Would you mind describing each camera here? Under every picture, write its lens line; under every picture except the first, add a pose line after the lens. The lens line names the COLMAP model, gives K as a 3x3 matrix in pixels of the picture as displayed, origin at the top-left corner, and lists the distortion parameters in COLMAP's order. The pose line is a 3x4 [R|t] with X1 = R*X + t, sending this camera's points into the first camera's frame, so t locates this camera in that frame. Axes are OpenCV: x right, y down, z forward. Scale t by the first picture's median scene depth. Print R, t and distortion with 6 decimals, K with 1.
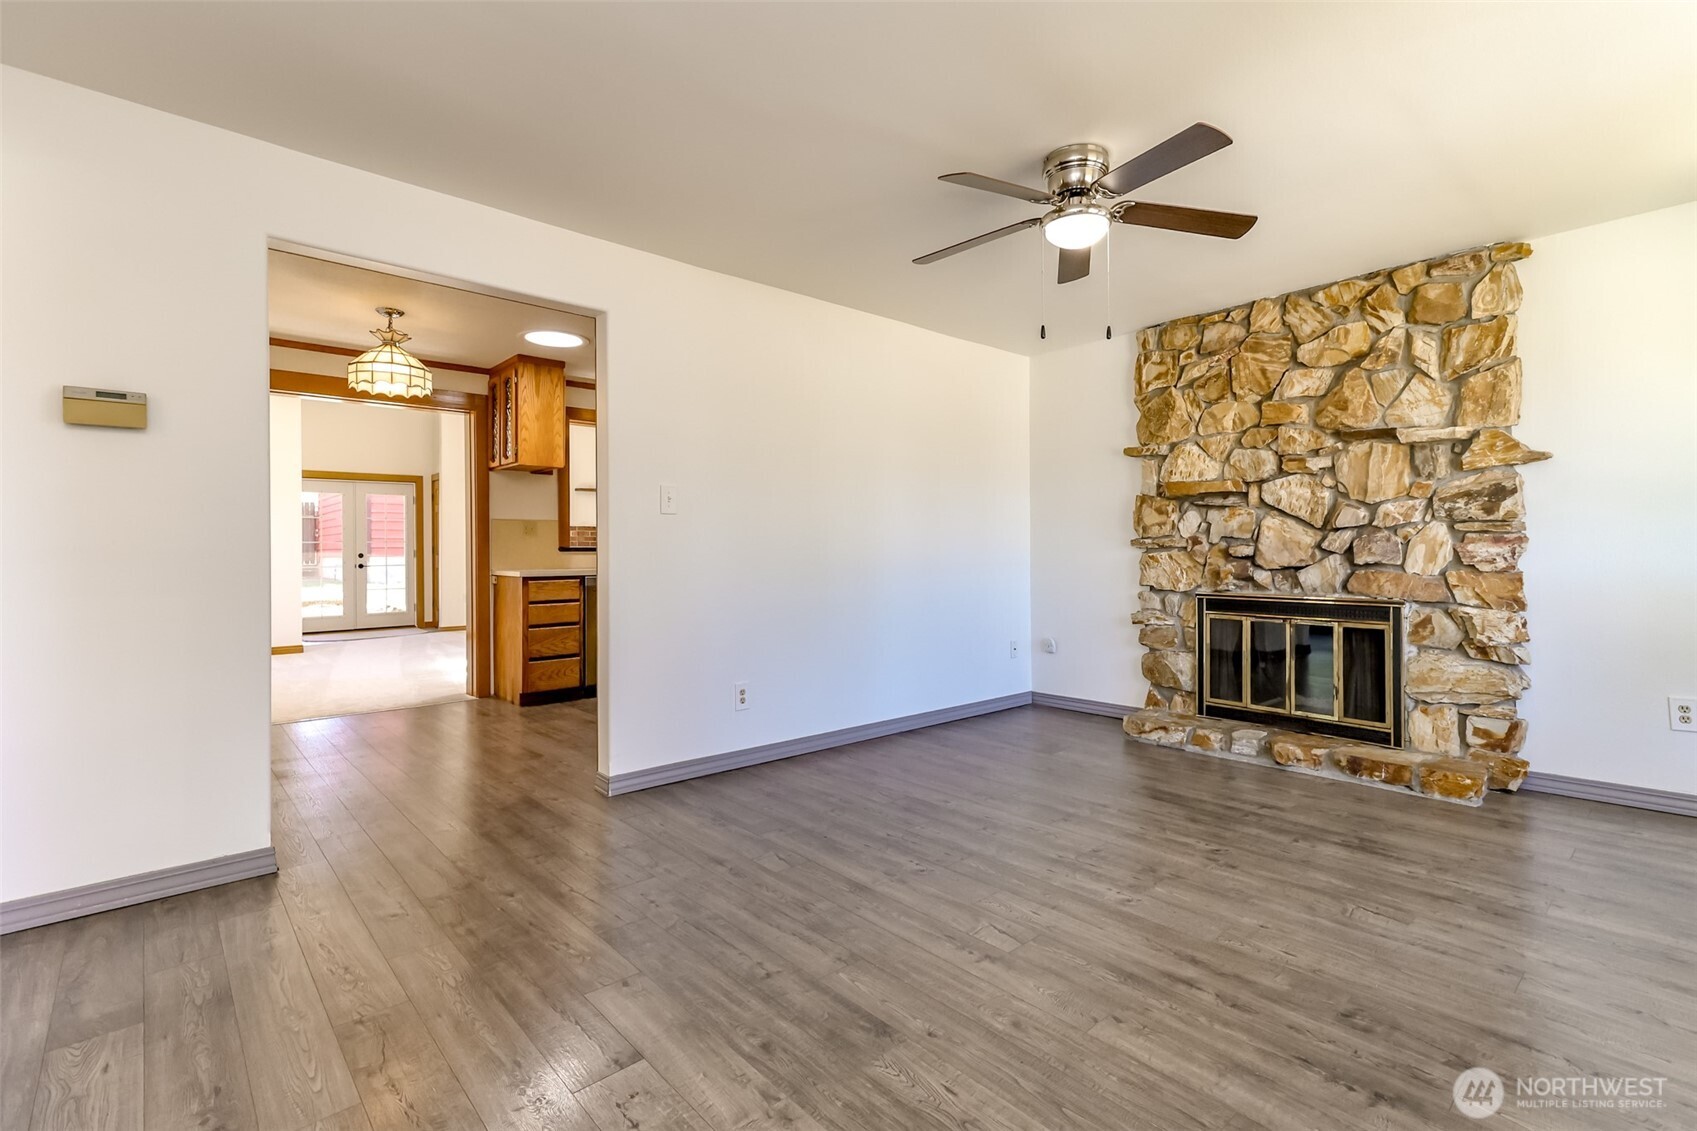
lens RADIAL K [[775.6, 0, 848.3], [0, 775.6, 555.1], [0, 0, 1]] dist [0.016553, 0.000281]
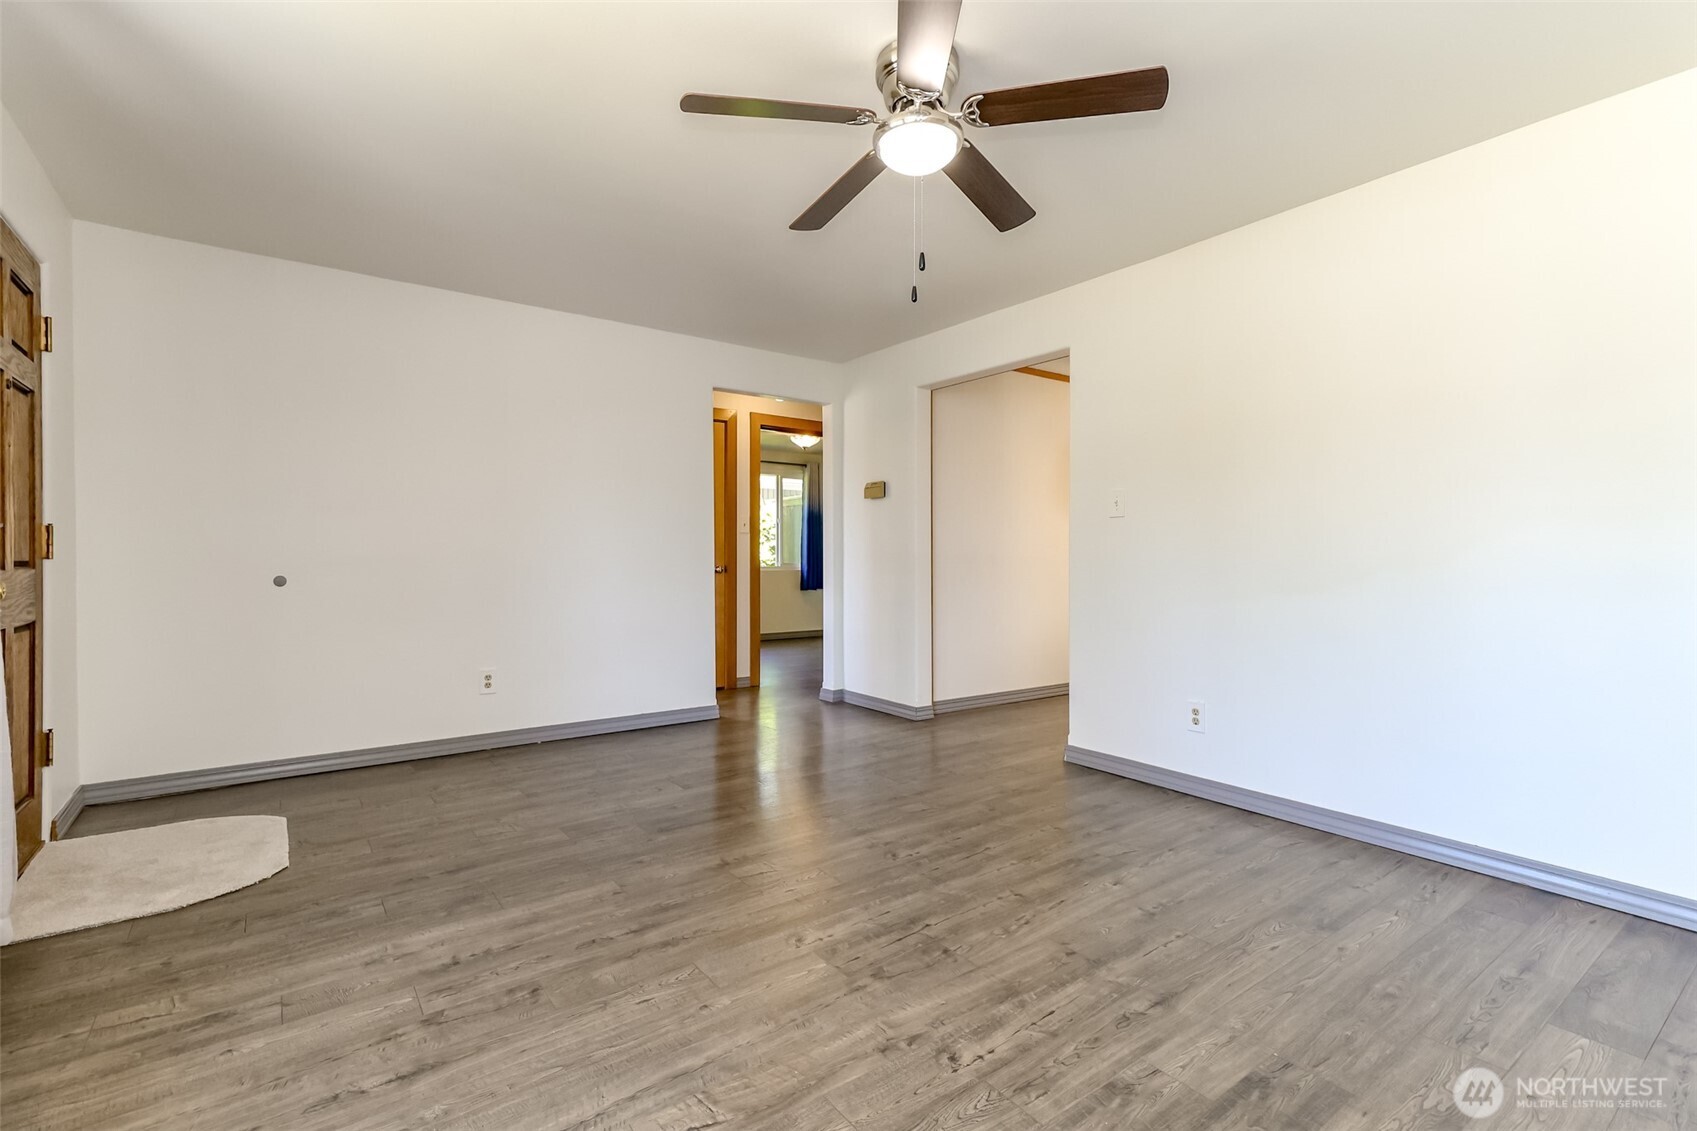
lens RADIAL K [[775.6, 0, 841.0], [0, 775.6, 556.9], [0, 0, 1]] dist [0.016553, 0.000281]
pose [[-0.096190, 0.008958, -0.995323, 1.179585], [-0.006268, 0.999934, 0.009605, 0.010001], [0.995343, 0.007162, -0.096127, 1.098266]]
